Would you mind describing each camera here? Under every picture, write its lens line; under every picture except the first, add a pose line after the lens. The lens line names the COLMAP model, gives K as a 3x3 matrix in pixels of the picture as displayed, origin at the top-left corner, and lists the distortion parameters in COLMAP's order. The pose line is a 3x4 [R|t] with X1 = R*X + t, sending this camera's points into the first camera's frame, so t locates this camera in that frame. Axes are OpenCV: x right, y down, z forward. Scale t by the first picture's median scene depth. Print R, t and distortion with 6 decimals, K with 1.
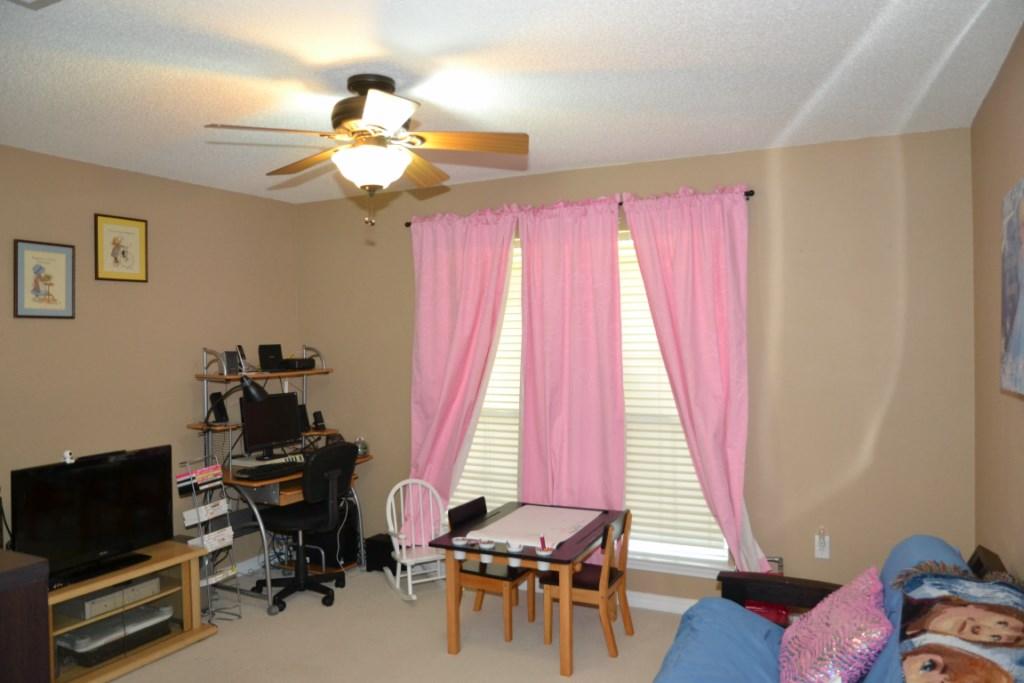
lens RADIAL K [[721.4, 0, 512.0], [0, 721.4, 341.5], [0, 0, 1]] dist [-0.116405, 0.087161]
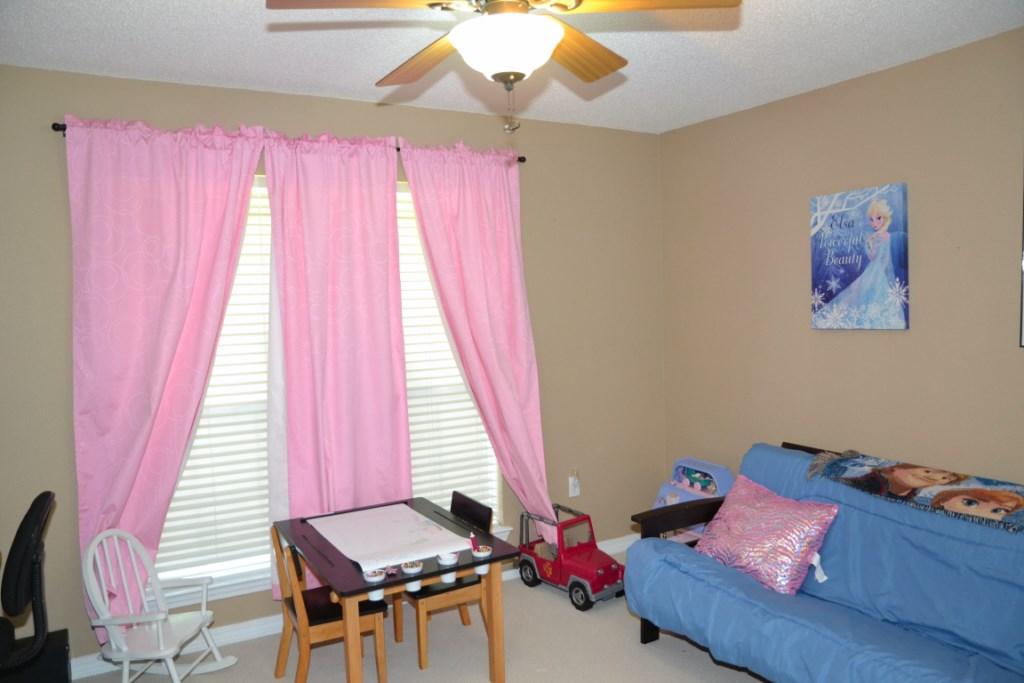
lens RADIAL K [[721.4, 0, 512.0], [0, 721.4, 341.5], [0, 0, 1]] dist [-0.116405, 0.087161]
pose [[0.567364, -0.050956, 0.821889, -0.494233], [0.029613, 0.998701, 0.041475, 0.009036], [-0.822935, 0.000807, 0.568136, 0.392545]]
